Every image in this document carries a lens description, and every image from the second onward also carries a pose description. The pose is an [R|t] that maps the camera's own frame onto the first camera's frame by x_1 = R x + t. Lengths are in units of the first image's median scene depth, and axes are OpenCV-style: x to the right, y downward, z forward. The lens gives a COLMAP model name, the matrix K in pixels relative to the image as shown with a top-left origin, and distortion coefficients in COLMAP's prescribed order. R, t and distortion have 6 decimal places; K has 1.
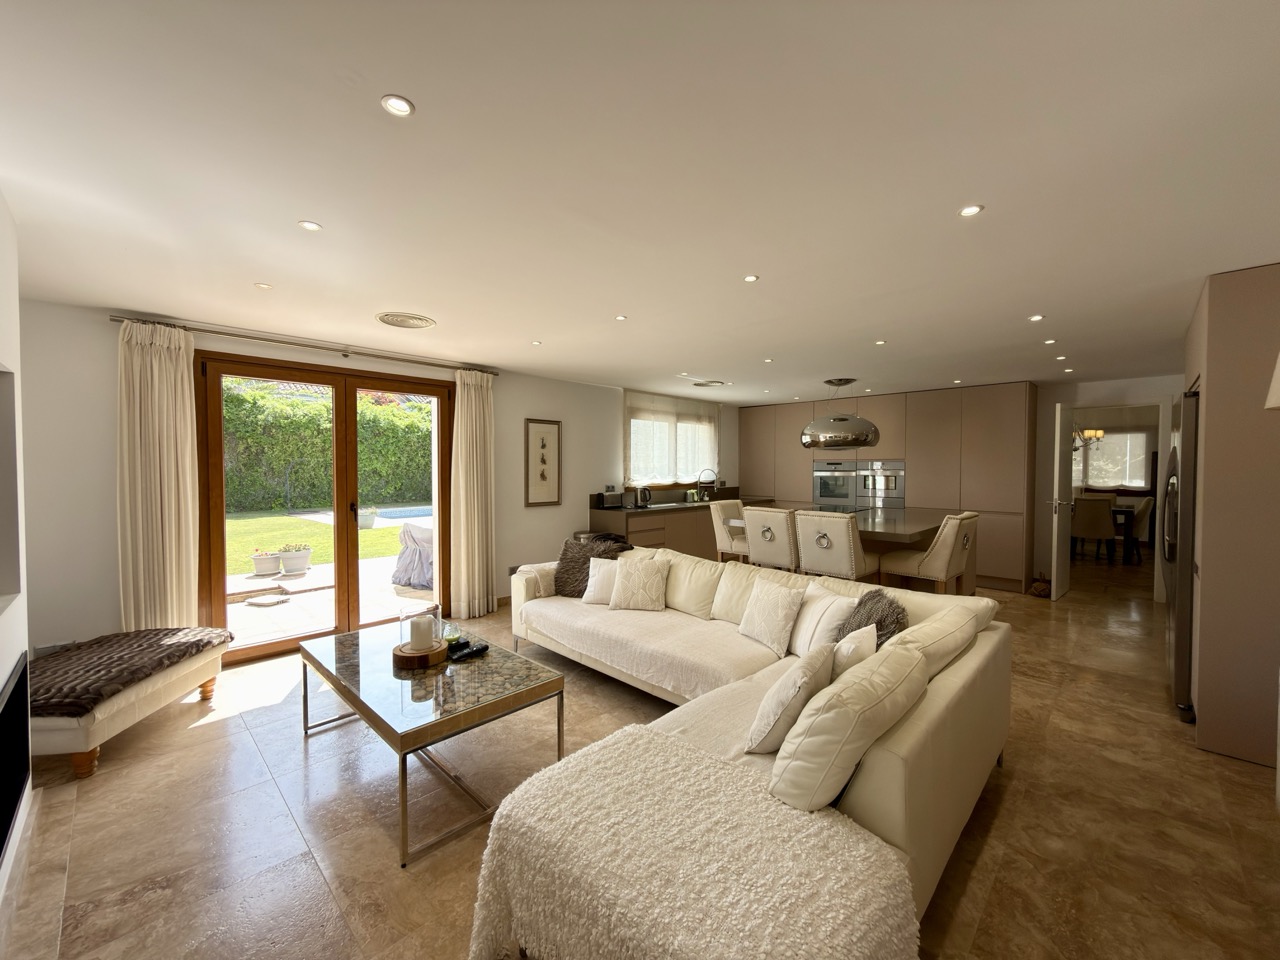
lens RADIAL K [[509.5, 0, 640.2], [0, 509.5, 478.8], [0, 0, 1]] dist [0.001864, -0.000493]
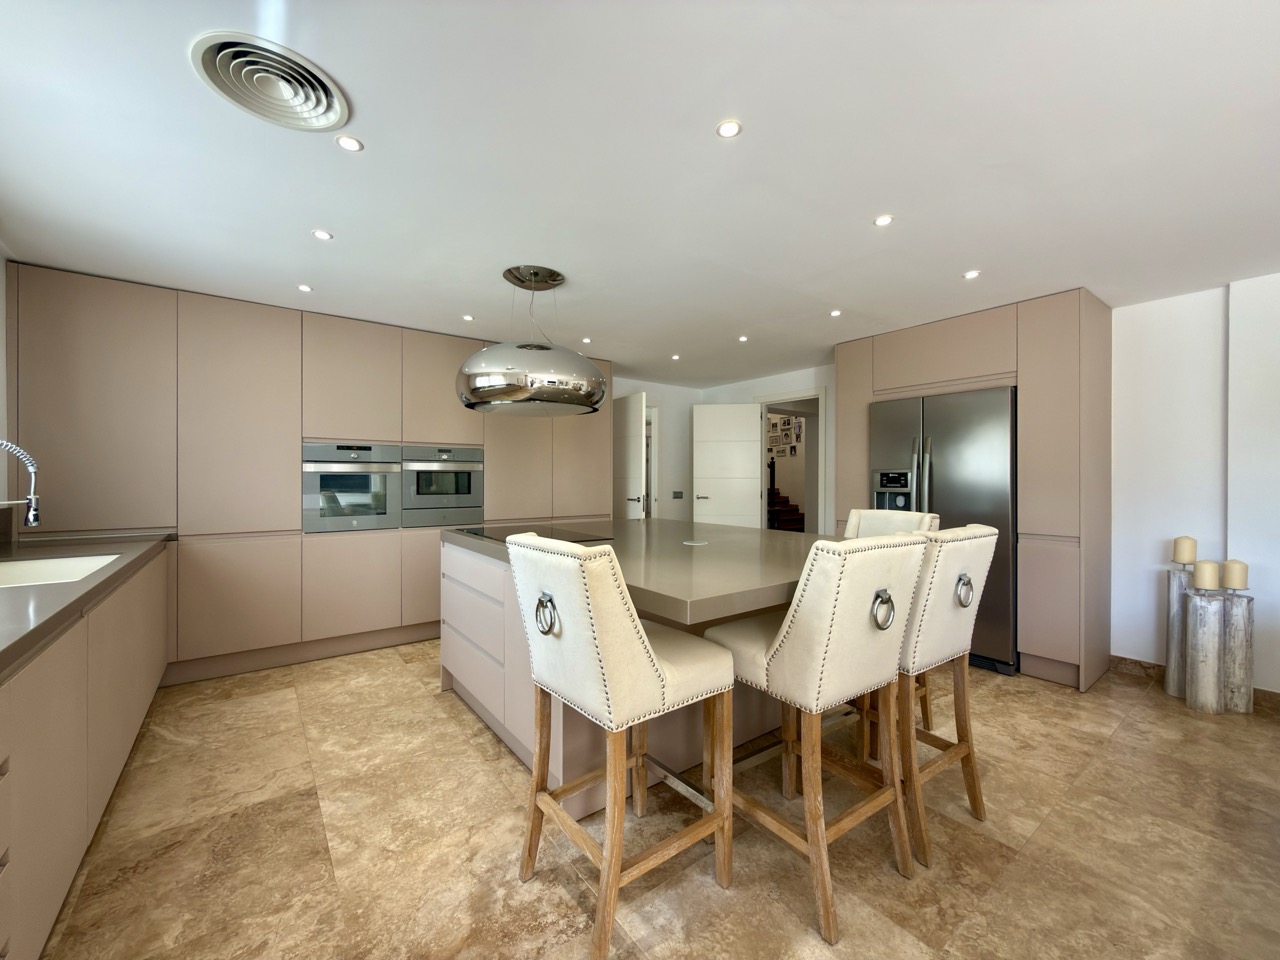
lens RADIAL K [[509.5, 0, 639.9], [0, 509.5, 477.5], [0, 0, 1]] dist [0.001864, -0.000493]
pose [[0.122044, 0.000749, 0.992524, -0.167124], [0.019233, 0.999810, -0.003119, 0.014141], [-0.992338, 0.019469, 0.122007, 1.552930]]
